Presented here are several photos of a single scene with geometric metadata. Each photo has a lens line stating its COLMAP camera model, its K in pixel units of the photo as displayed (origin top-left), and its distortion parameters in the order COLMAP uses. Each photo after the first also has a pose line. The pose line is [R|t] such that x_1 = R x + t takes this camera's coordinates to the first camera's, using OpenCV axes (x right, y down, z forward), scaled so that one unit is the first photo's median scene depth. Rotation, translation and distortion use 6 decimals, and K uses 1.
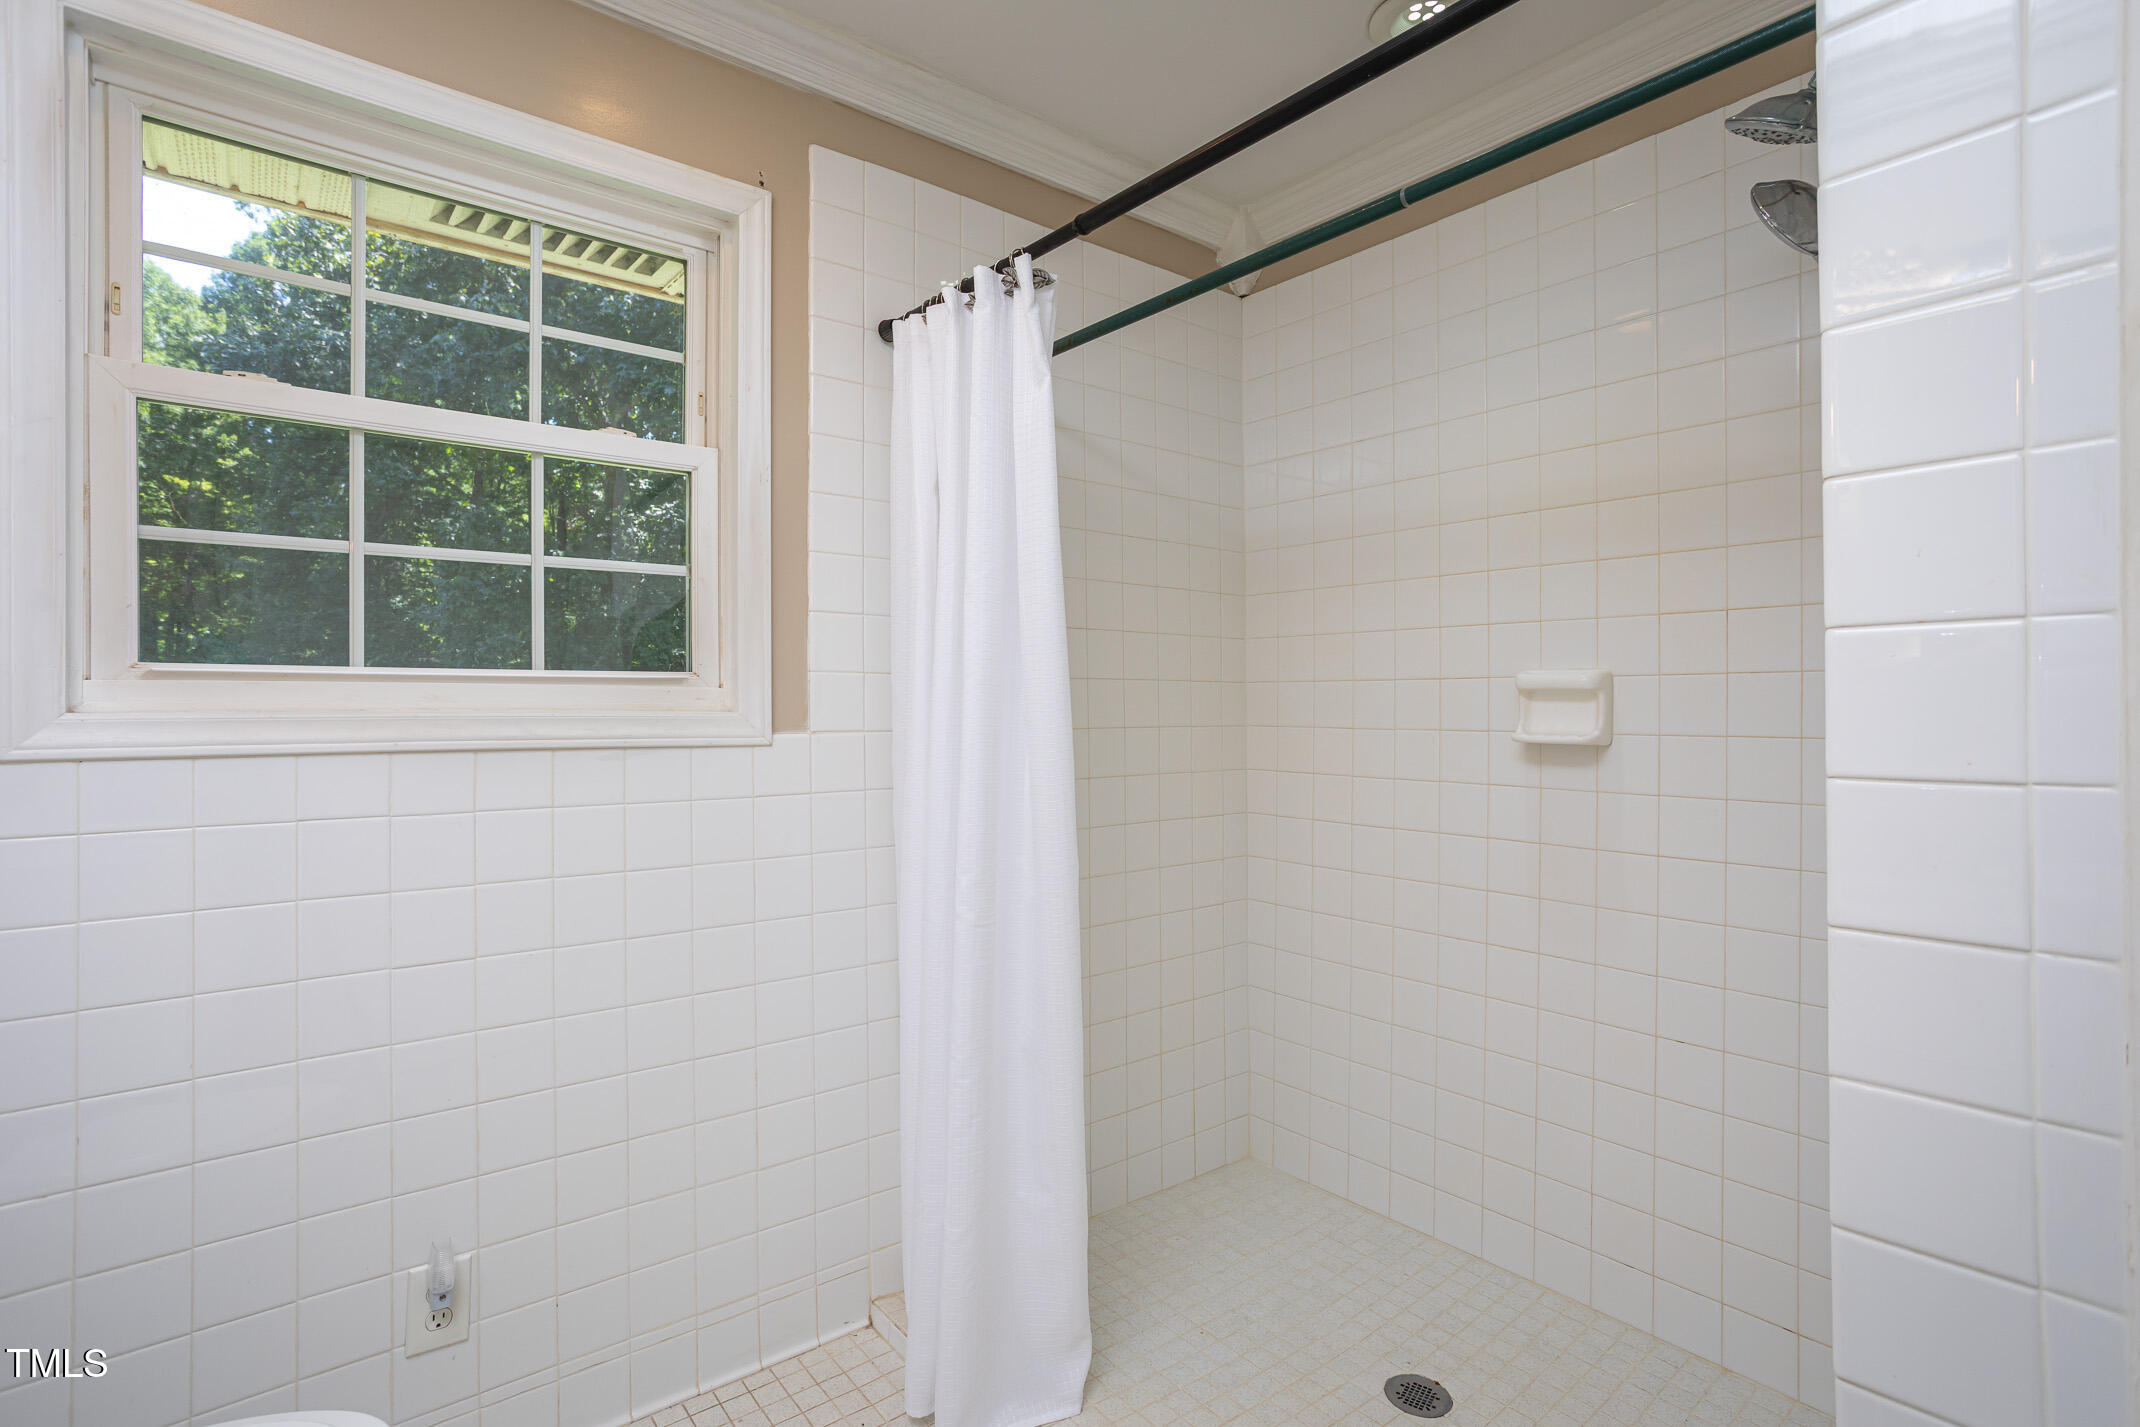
lens RADIAL K [[1020.8, 0, 1059.7], [0, 1020.8, 700.6], [0, 0, 1]] dist [-0.022047, 0.013673]
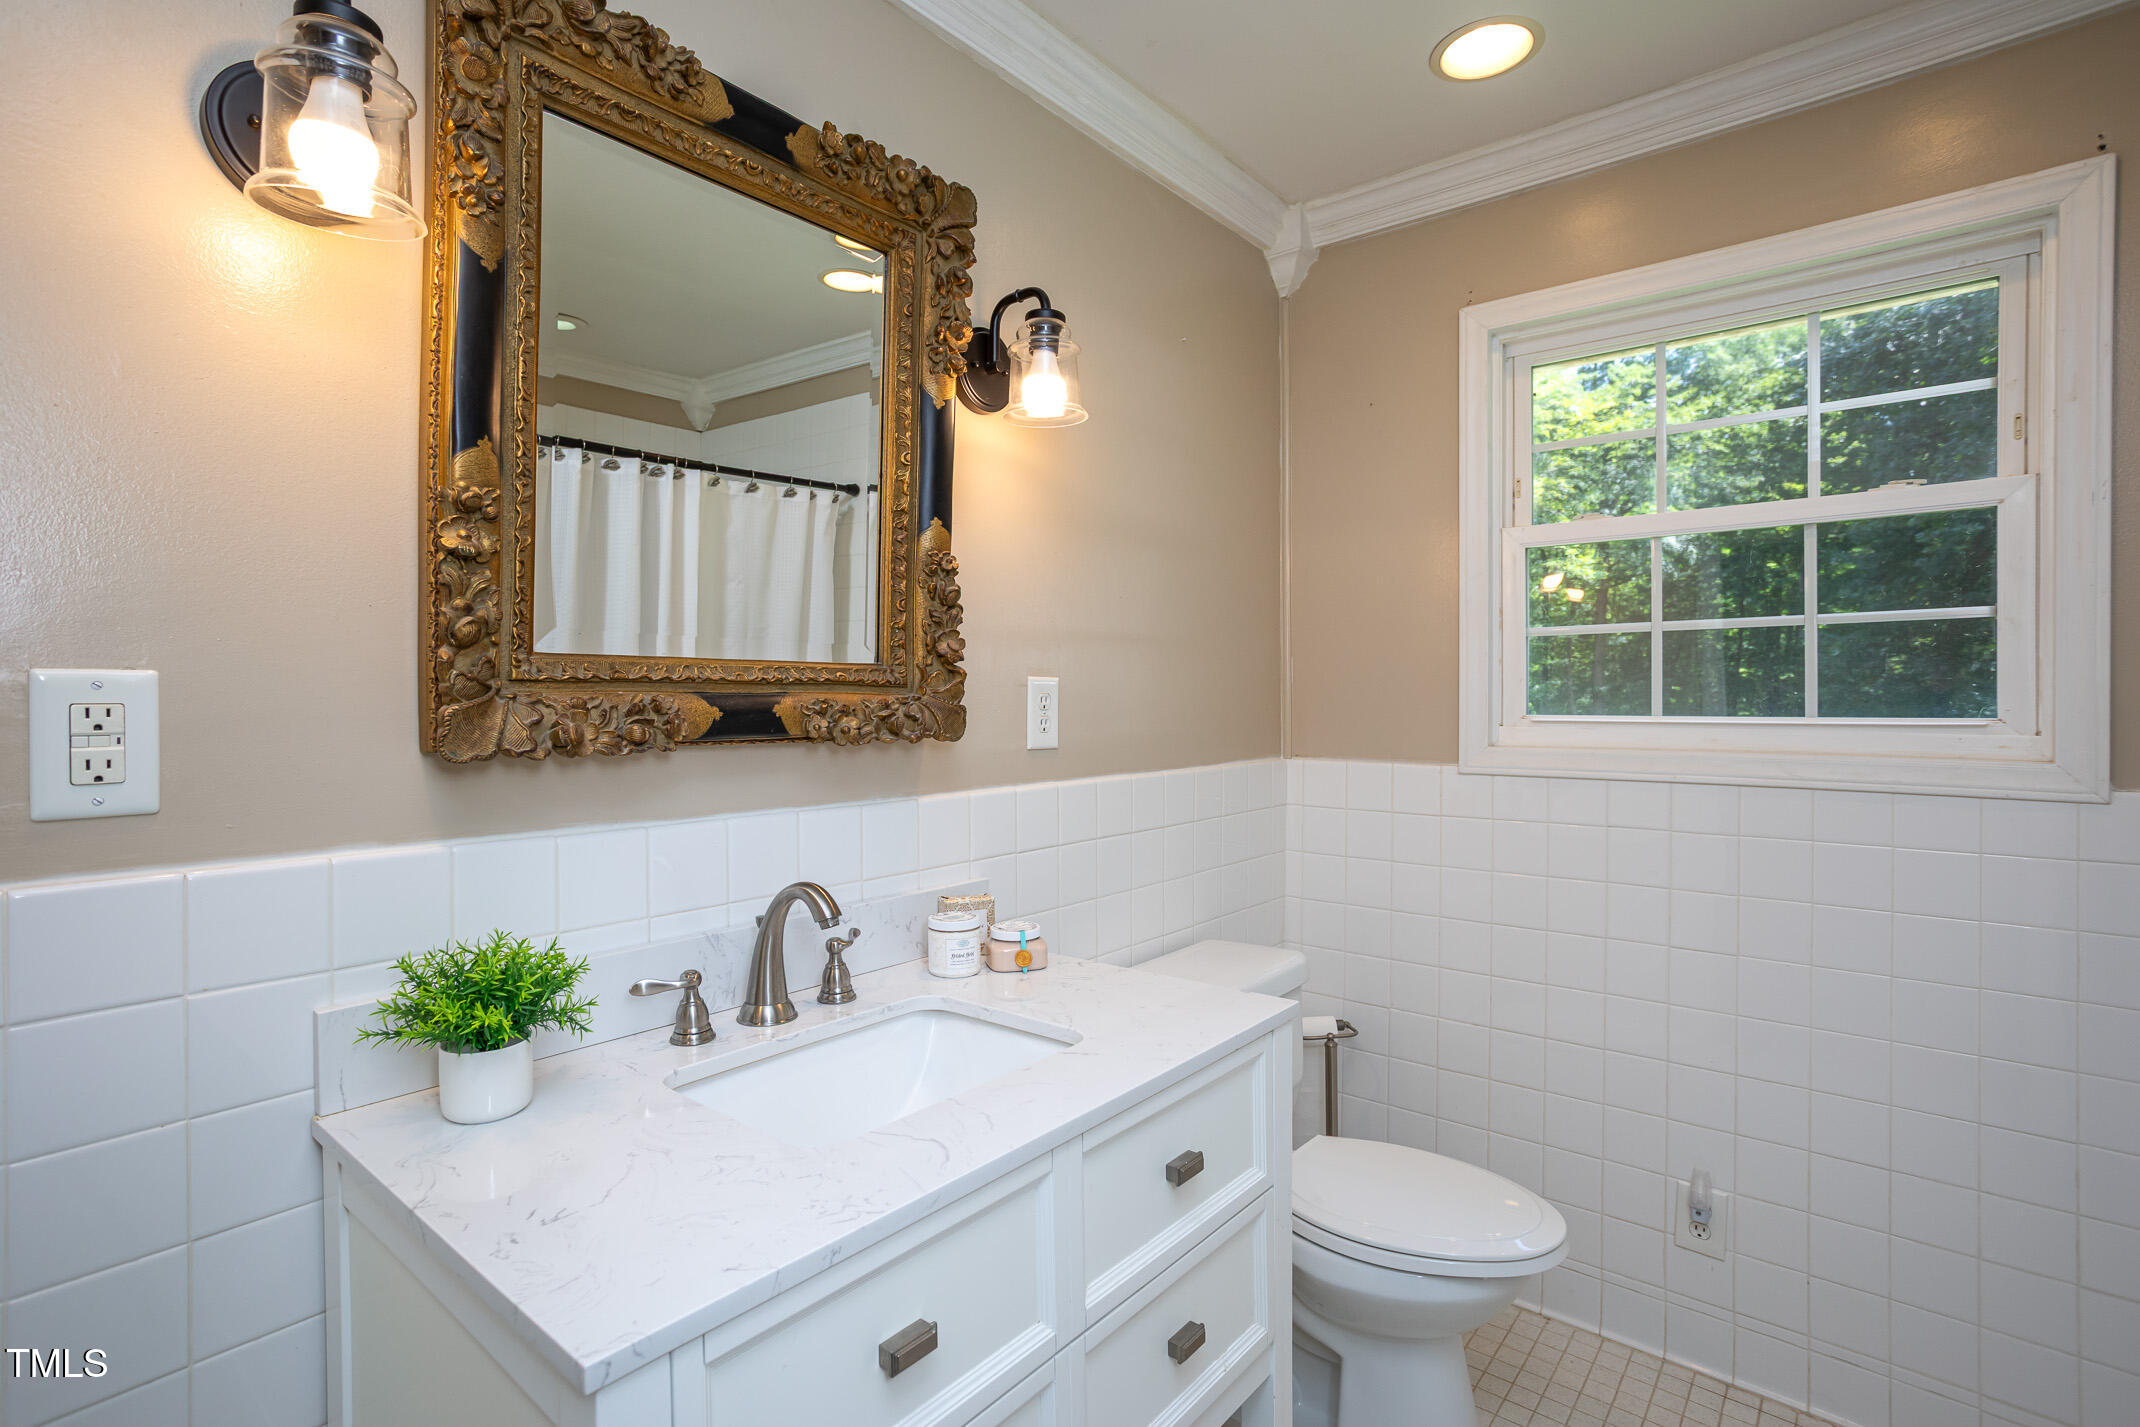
lens RADIAL K [[1020.8, 0, 1059.7], [0, 1020.8, 703.0], [0, 0, 1]] dist [-0.022047, 0.013673]
pose [[0.221835, 0.006188, -0.975065, 0.356139], [0.006394, 0.999949, 0.007800, -0.054416], [0.975063, -0.007965, 0.221784, -0.052080]]
